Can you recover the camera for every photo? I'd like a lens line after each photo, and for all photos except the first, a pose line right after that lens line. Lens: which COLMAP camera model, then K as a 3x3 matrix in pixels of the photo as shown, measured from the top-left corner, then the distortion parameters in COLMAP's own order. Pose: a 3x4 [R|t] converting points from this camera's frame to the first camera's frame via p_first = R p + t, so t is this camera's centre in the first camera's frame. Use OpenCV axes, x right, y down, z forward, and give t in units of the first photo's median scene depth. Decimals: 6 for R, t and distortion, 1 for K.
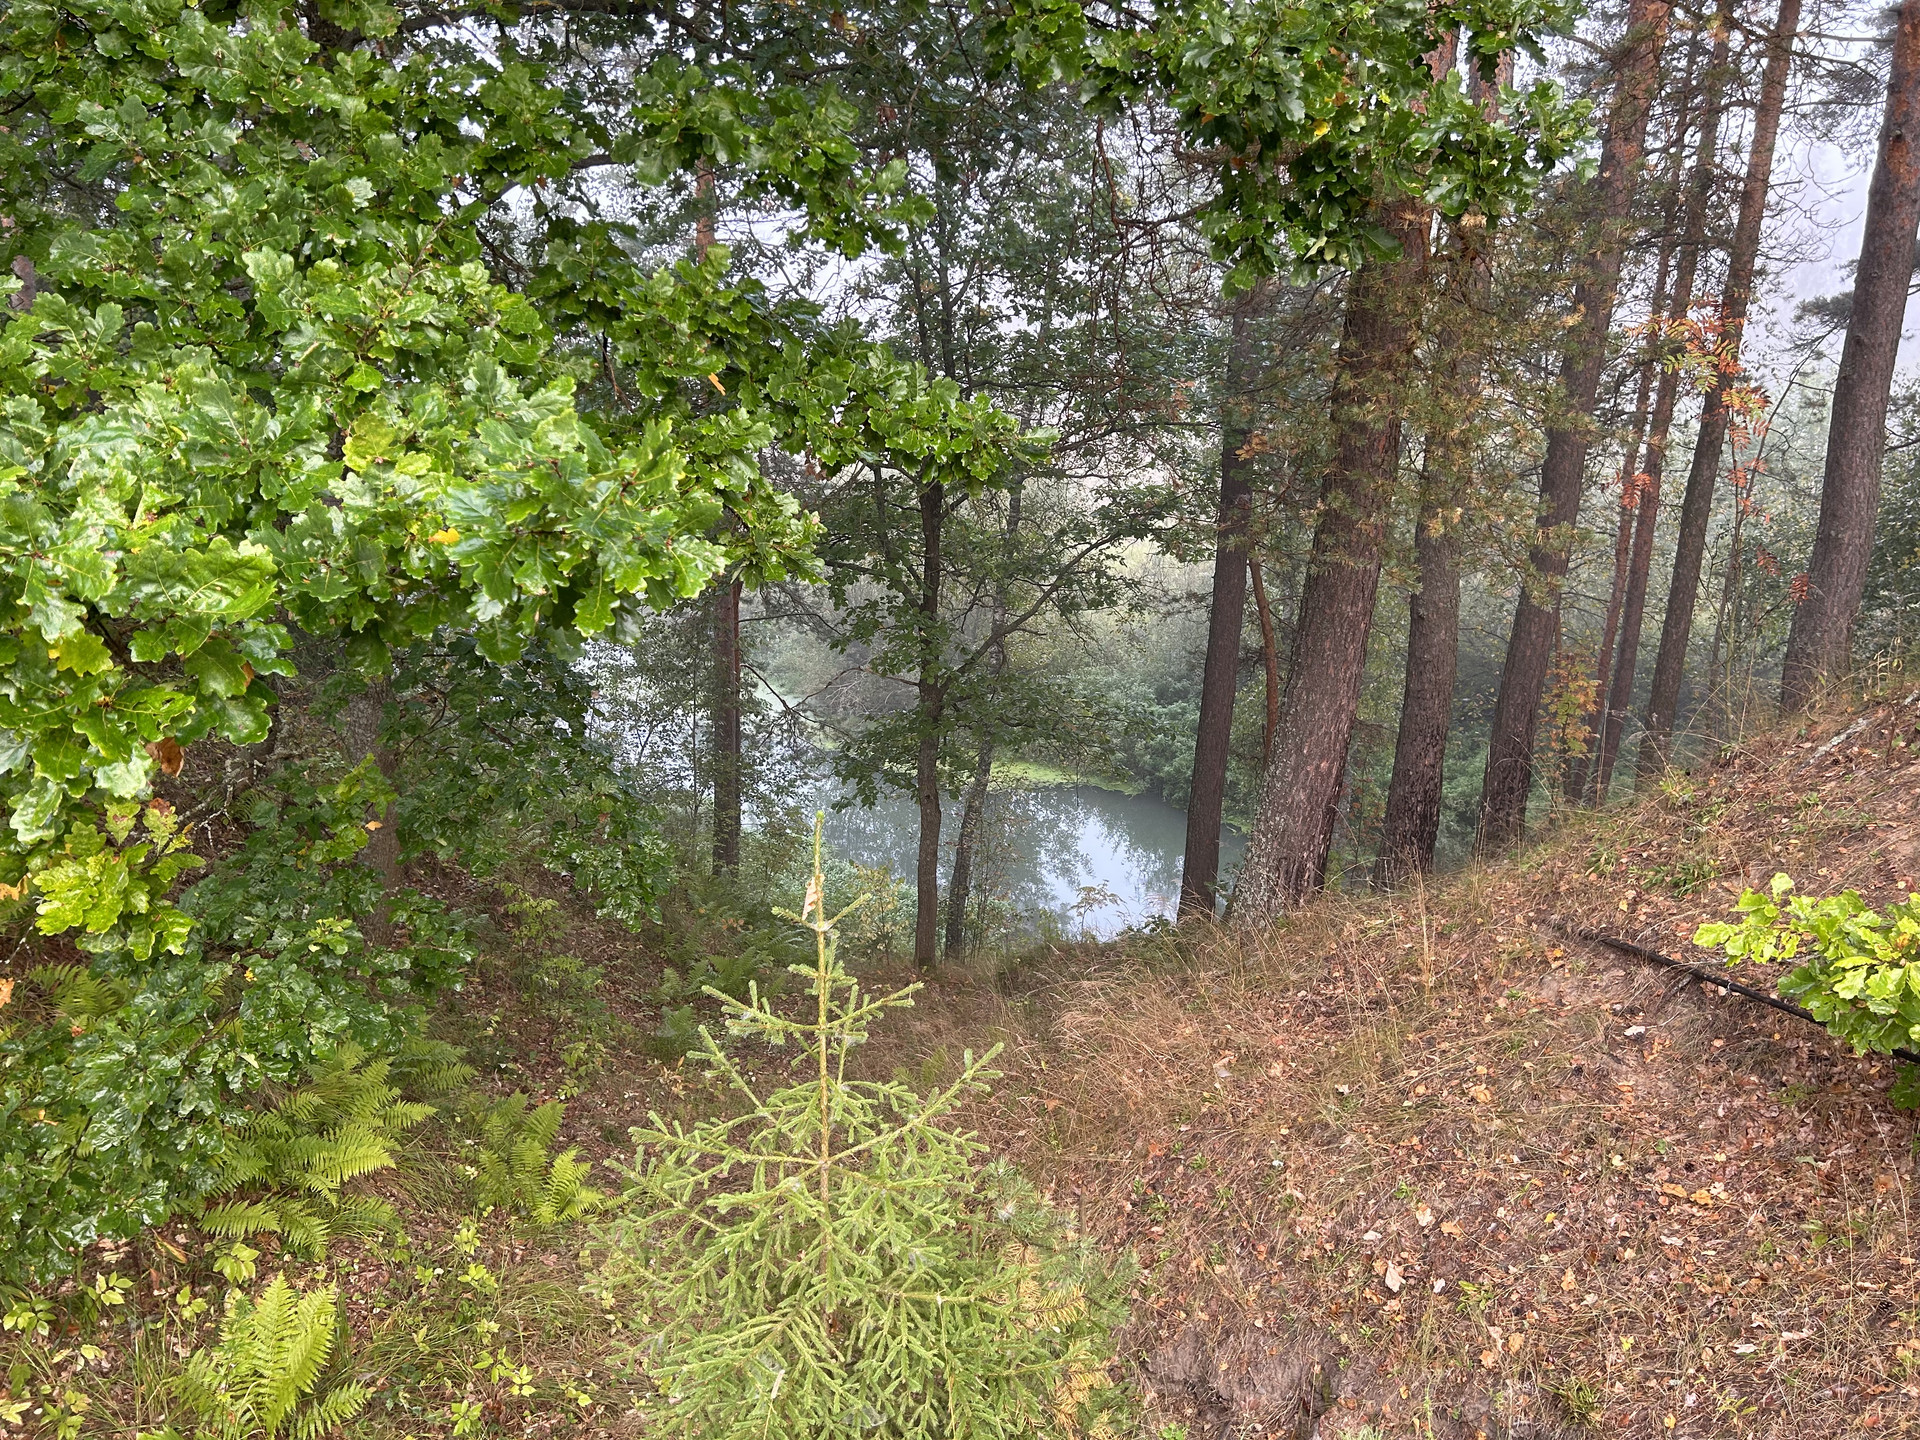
lens RADIAL K [[1401.1, 0, 948.2], [0, 1401.1, 722.7], [0, 0, 1]] dist [0.073569, -0.079914]
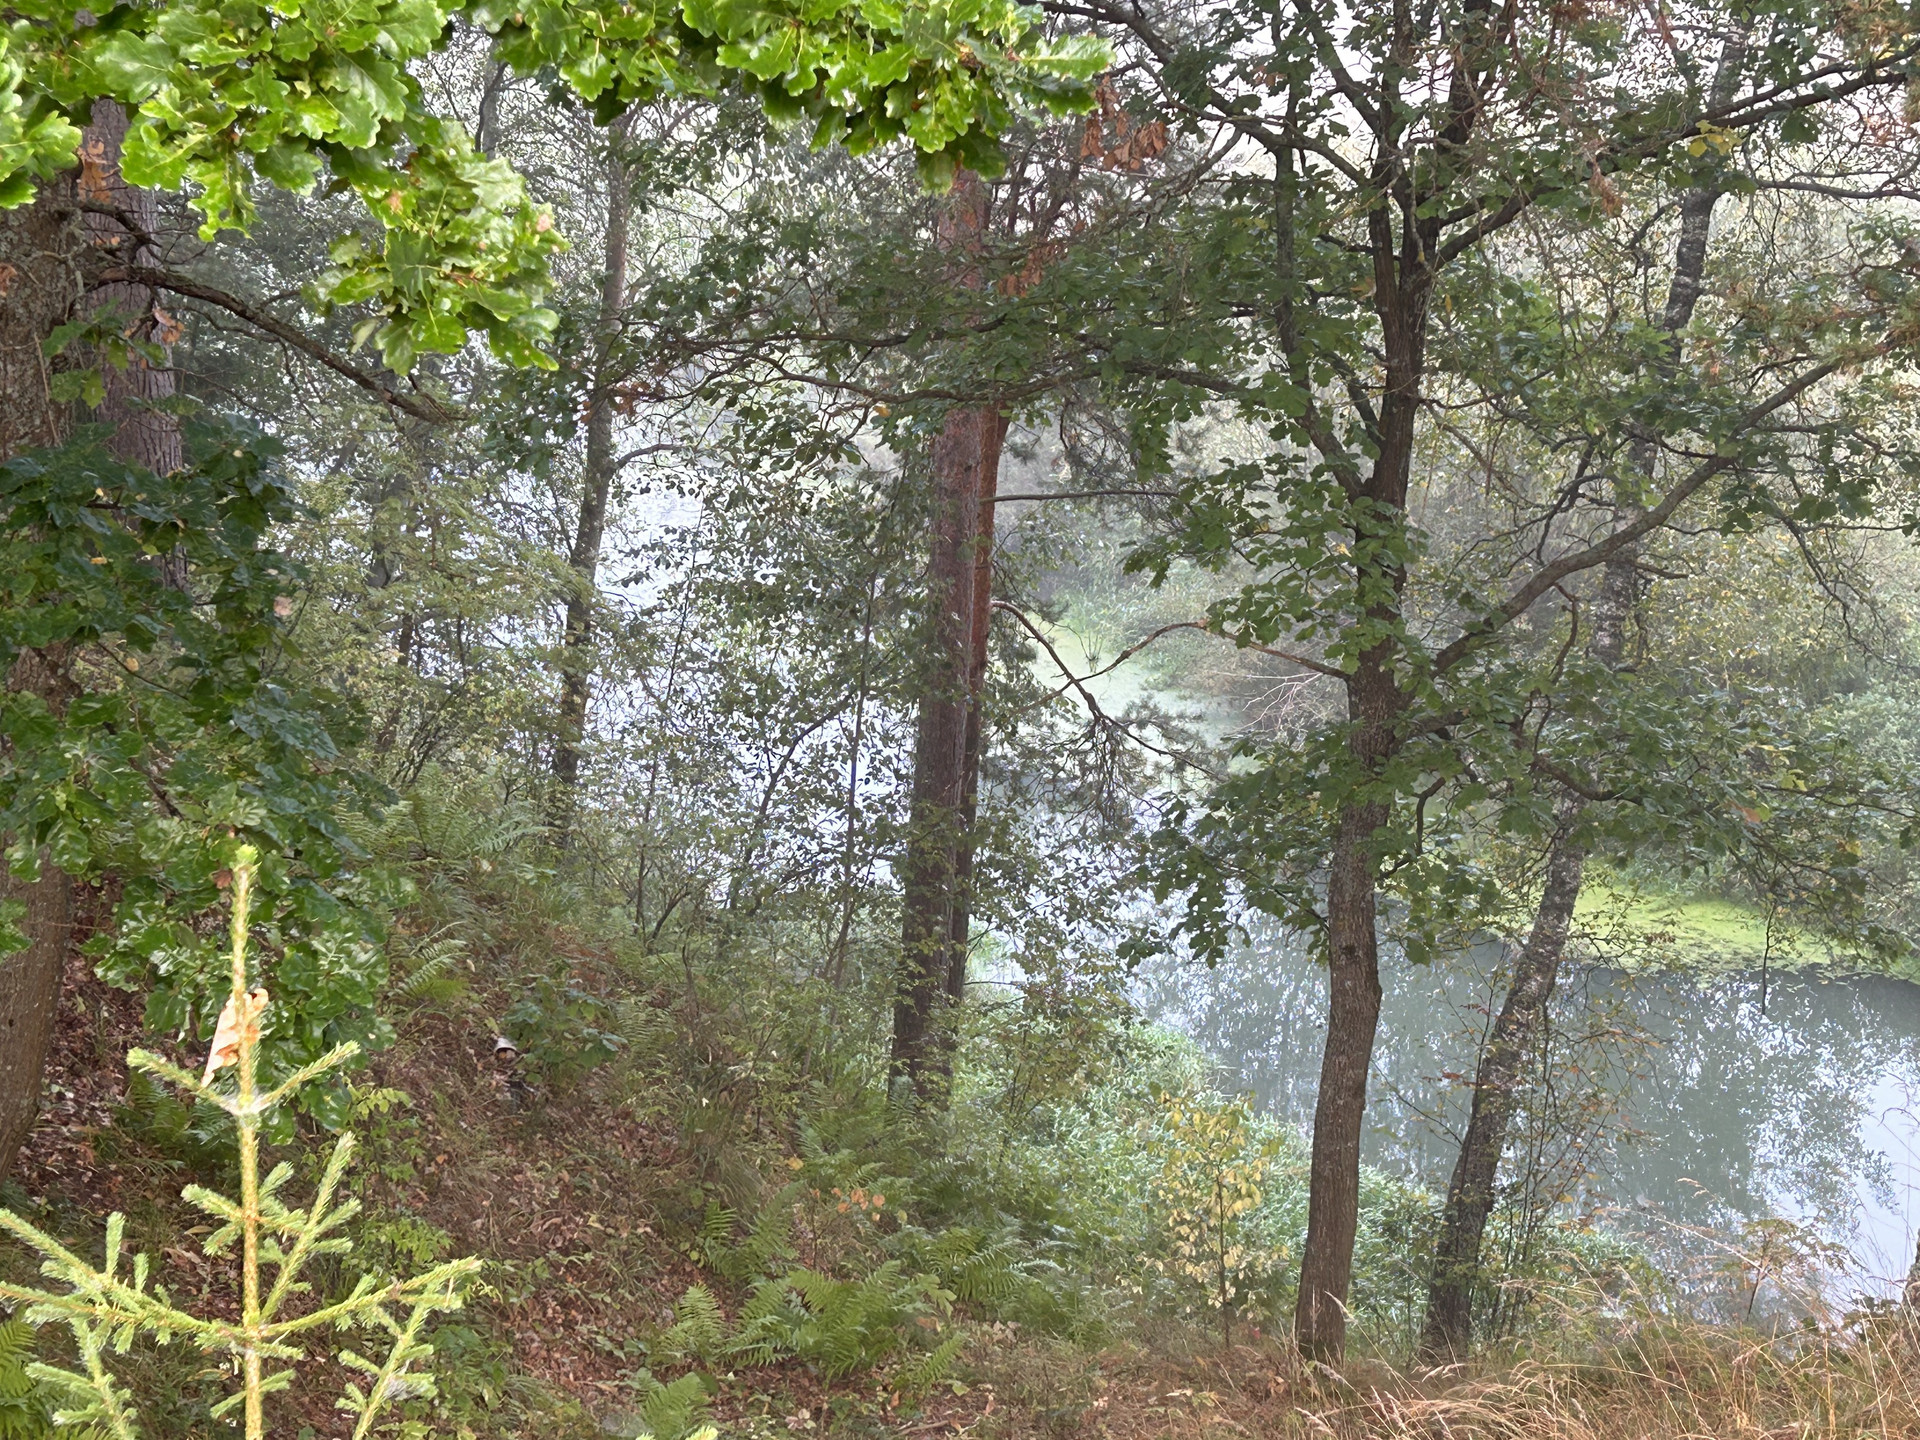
lens RADIAL K [[3402.8, 0, 948.5], [0, 3402.8, 731.0], [0, 0, 1]] dist [0.126357, 0.000000]
pose [[0.976625, 0.081679, -0.198827, 0.160547], [-0.083968, 0.996464, -0.003091, 0.004887], [0.197872, 0.019714, 0.980030, -0.015706]]
